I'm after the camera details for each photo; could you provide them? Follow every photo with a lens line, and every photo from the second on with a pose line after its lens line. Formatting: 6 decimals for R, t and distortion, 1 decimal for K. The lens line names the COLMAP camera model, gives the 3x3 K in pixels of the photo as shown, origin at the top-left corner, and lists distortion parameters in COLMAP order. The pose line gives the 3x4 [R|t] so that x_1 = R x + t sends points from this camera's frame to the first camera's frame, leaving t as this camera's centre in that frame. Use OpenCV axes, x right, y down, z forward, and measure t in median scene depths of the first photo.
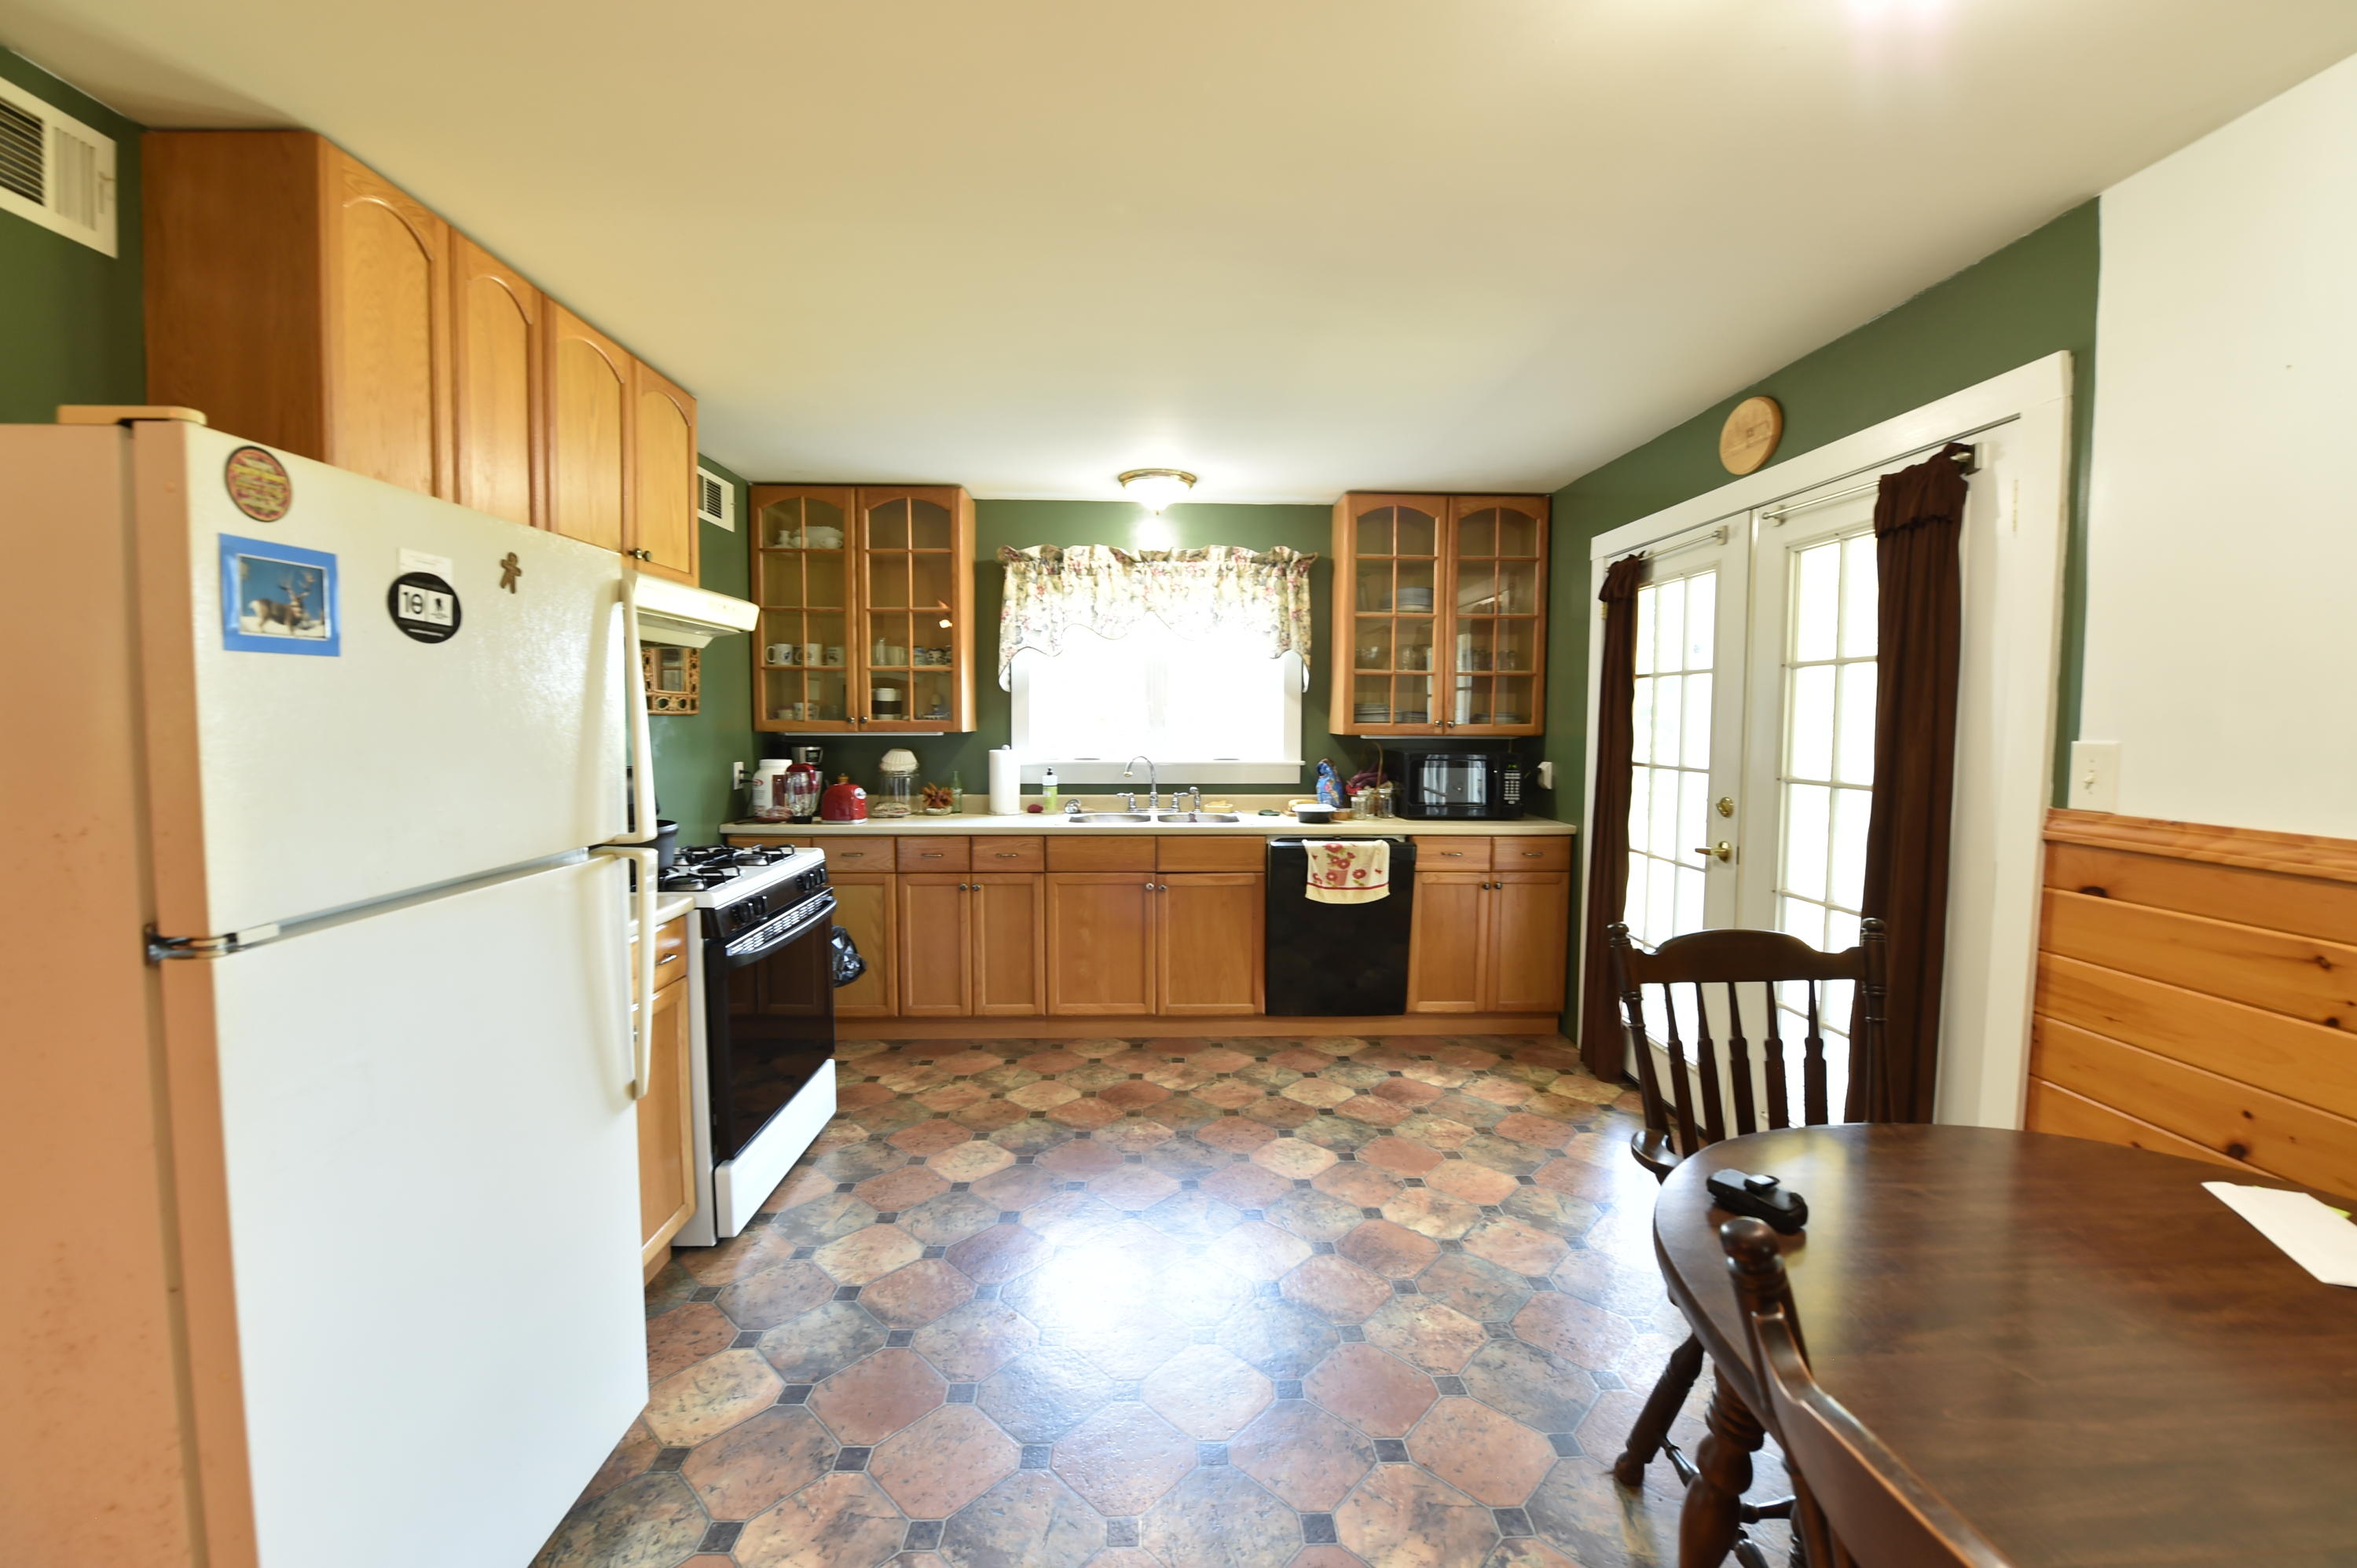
lens RADIAL K [[926.6, 0, 1177.8], [0, 926.6, 773.9], [0, 0, 1]] dist [-0.022996, -0.001112]
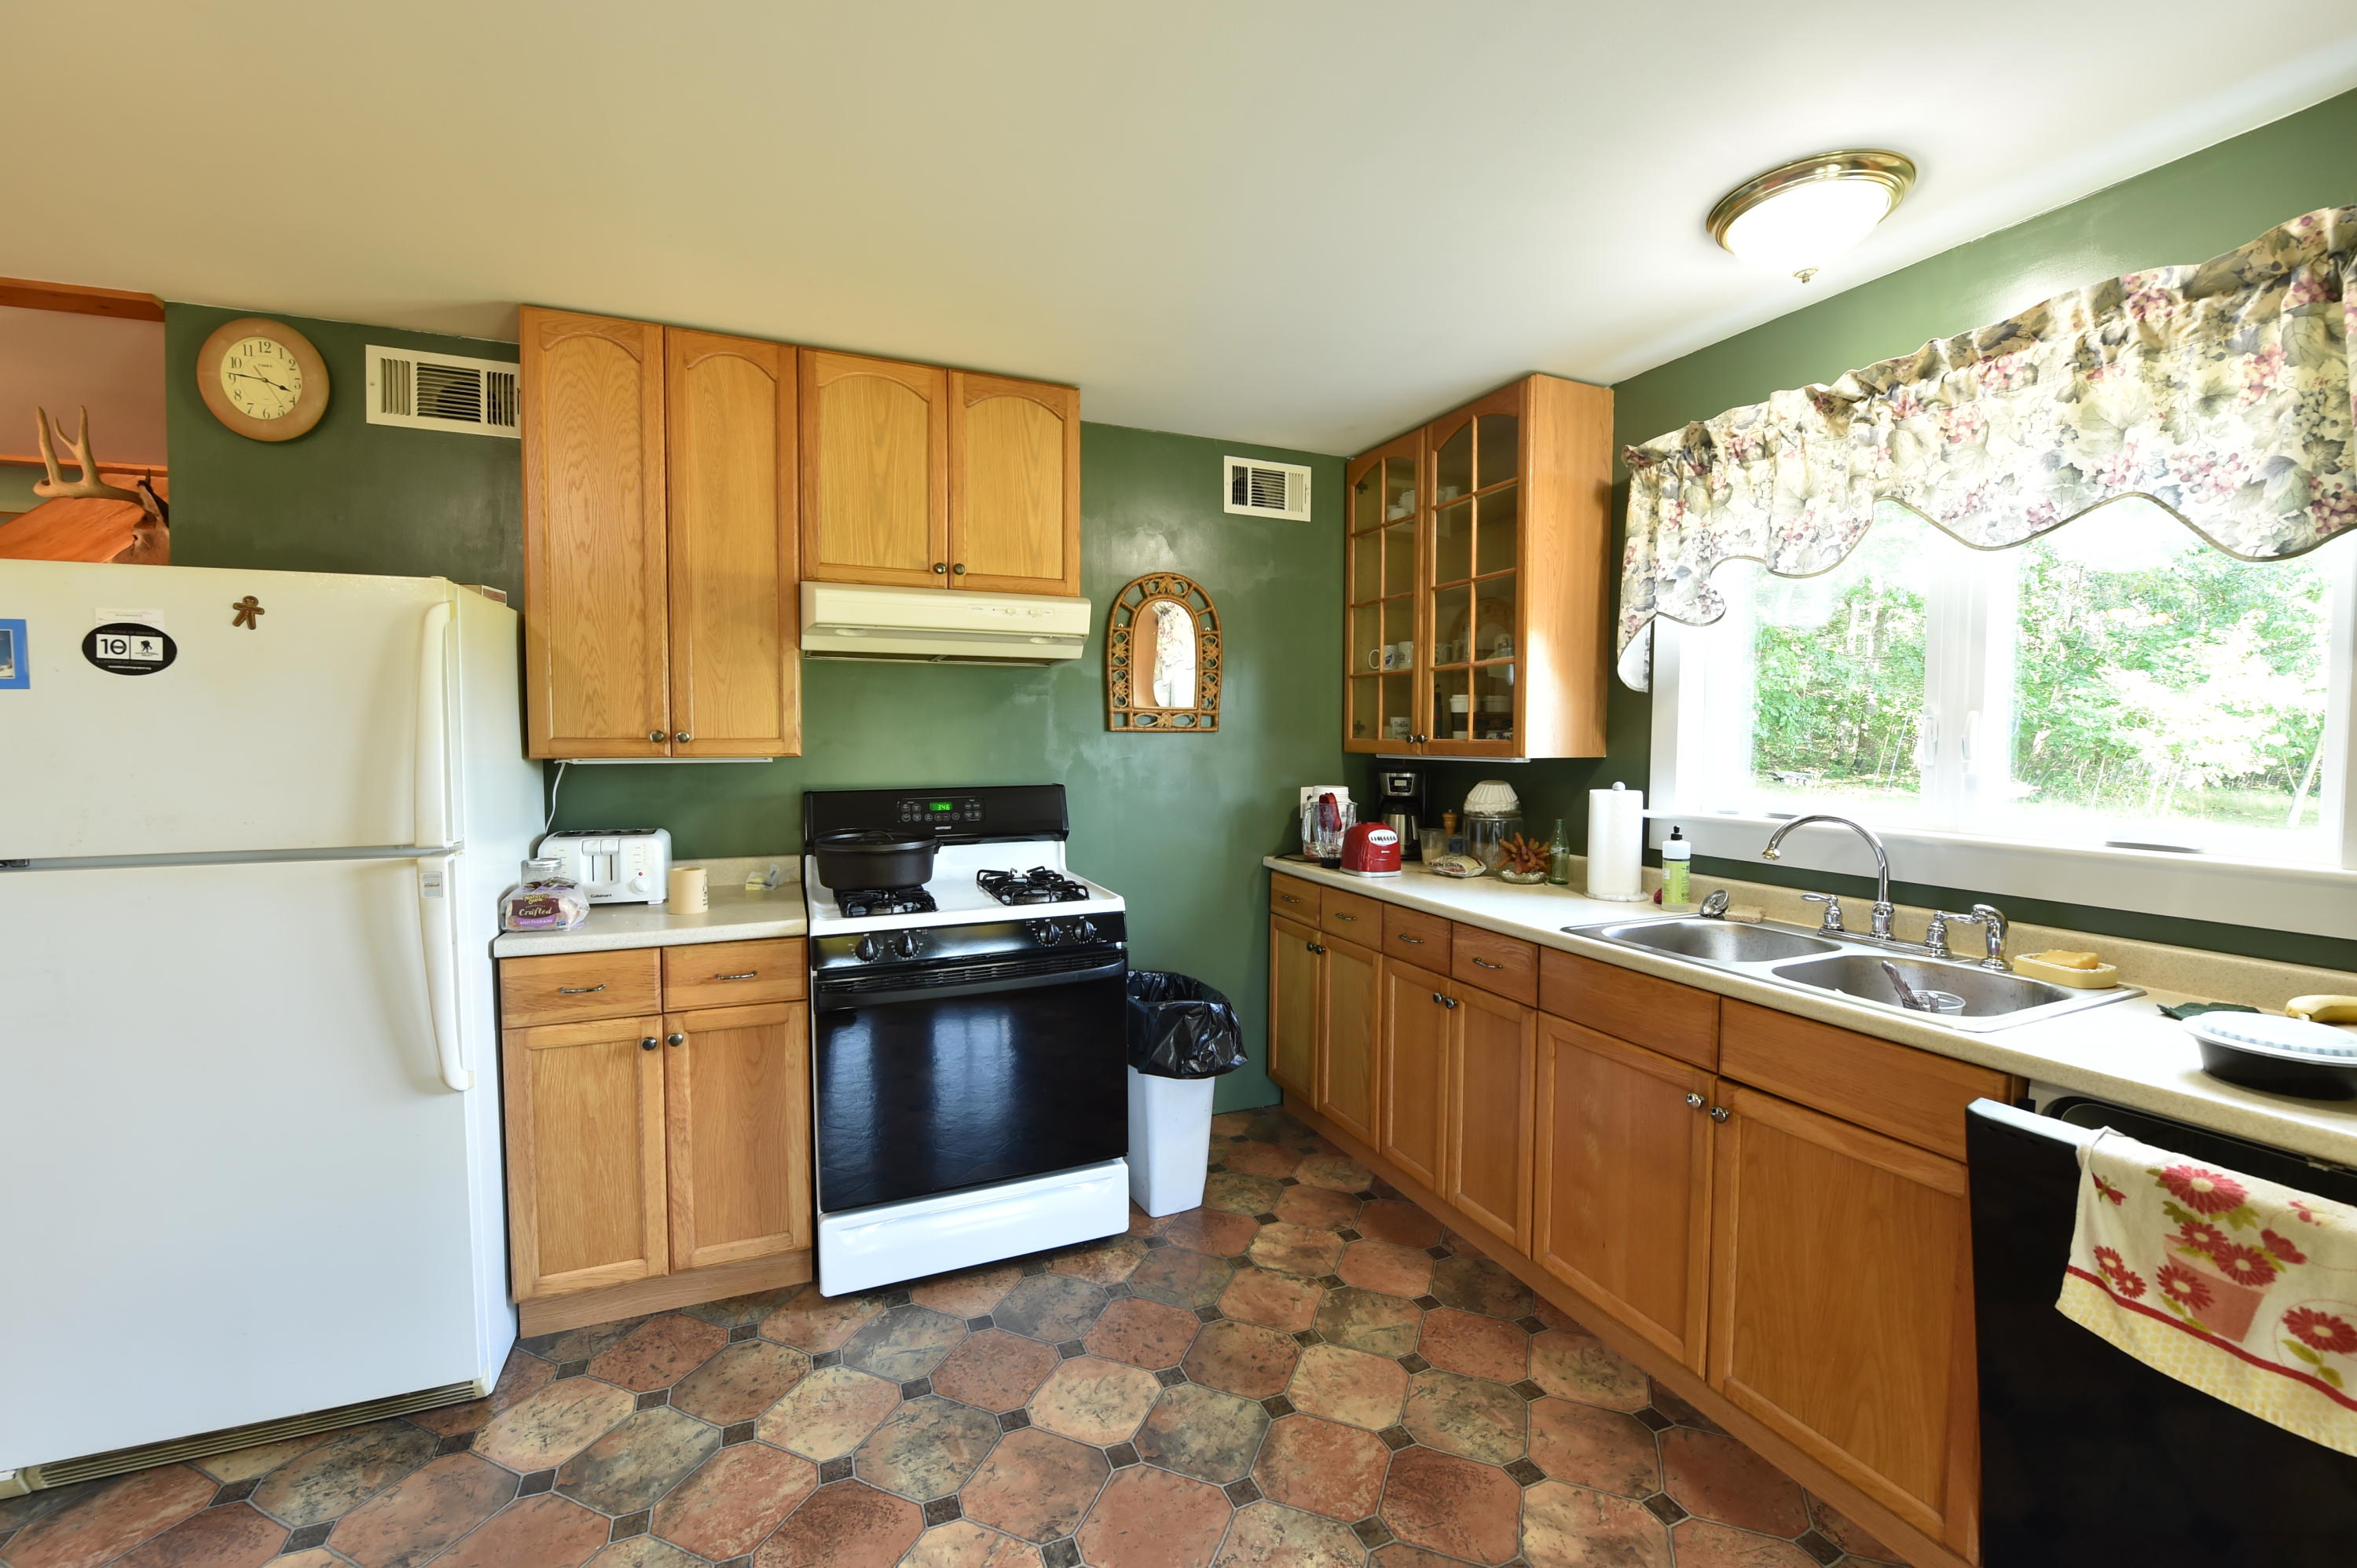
lens RADIAL K [[926.6, 0, 1180.6], [0, 926.6, 775.2], [0, 0, 1]] dist [-0.022996, -0.001112]
pose [[0.369127, 0.037733, -0.928613, 0.293998], [-0.058497, 0.998138, 0.017305, -0.033090], [0.927536, 0.047934, 0.370647, 0.588172]]
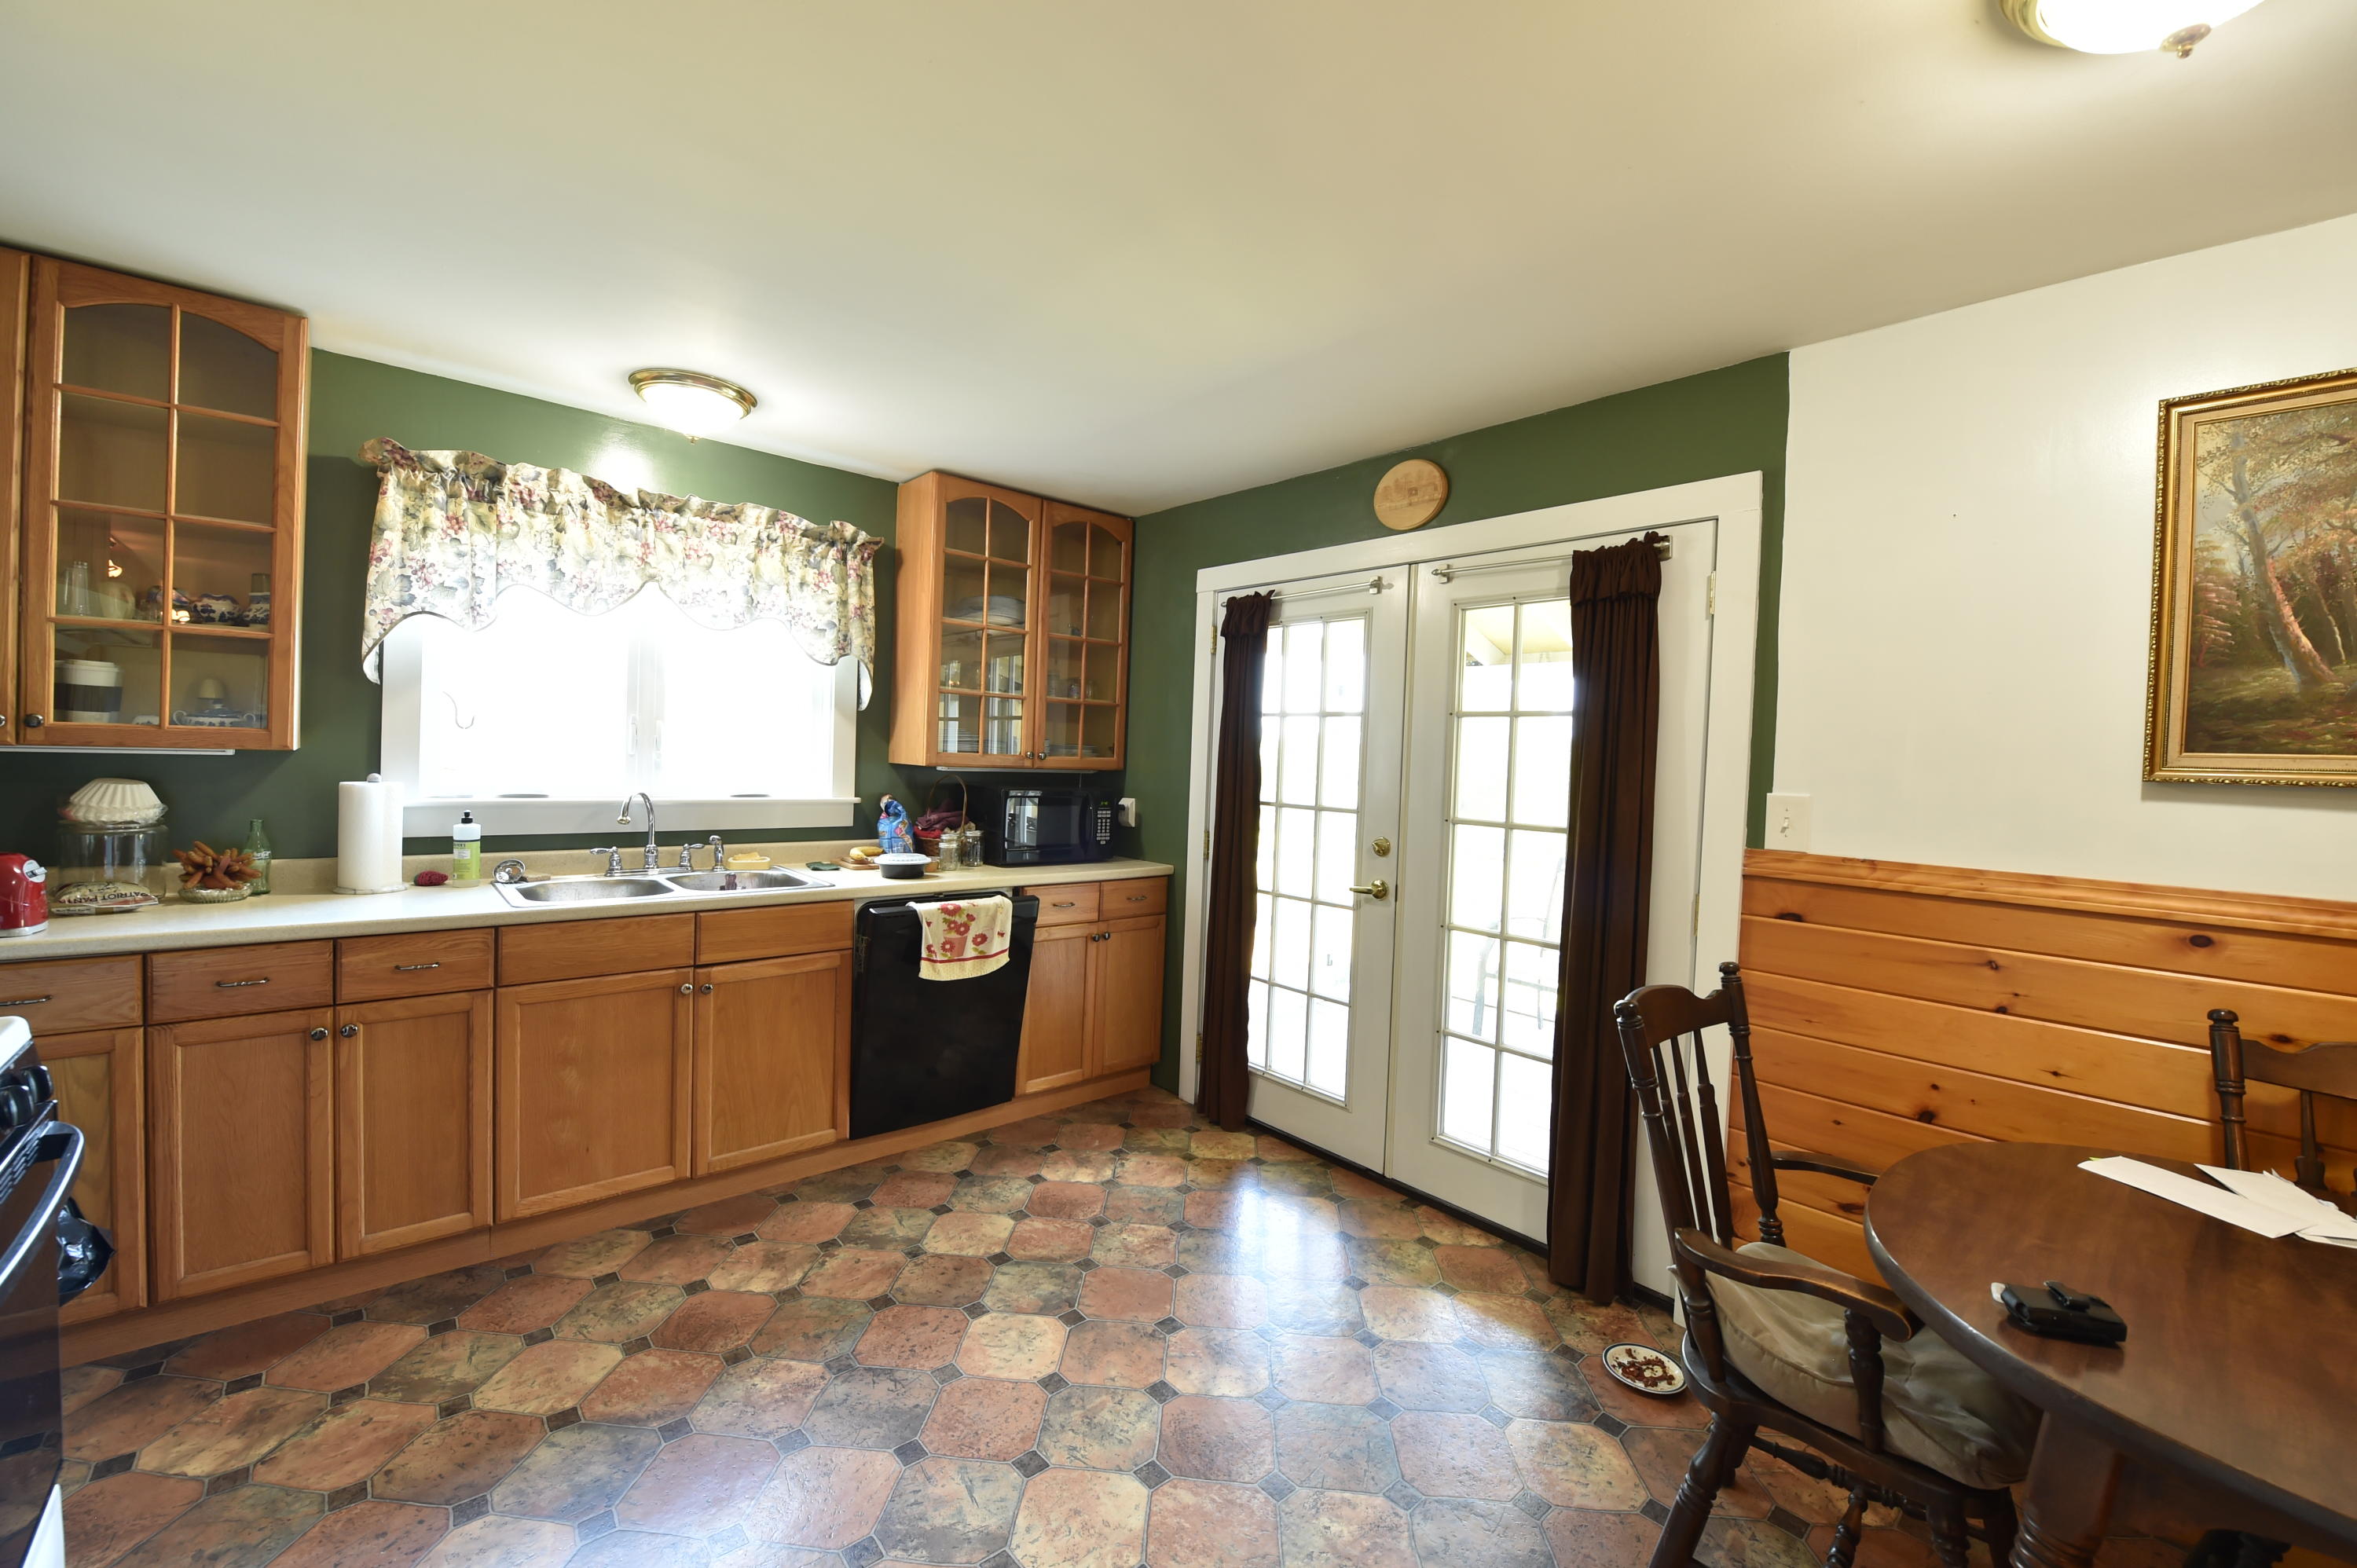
lens RADIAL K [[926.6, 0, 1179.7], [0, 926.6, 775.7], [0, 0, 1]] dist [-0.022996, -0.001112]
pose [[0.767801, 0.009917, 0.640611, -0.184959], [0.004681, 0.999767, -0.021088, -0.017167], [-0.640671, 0.019190, 0.767576, 0.257504]]
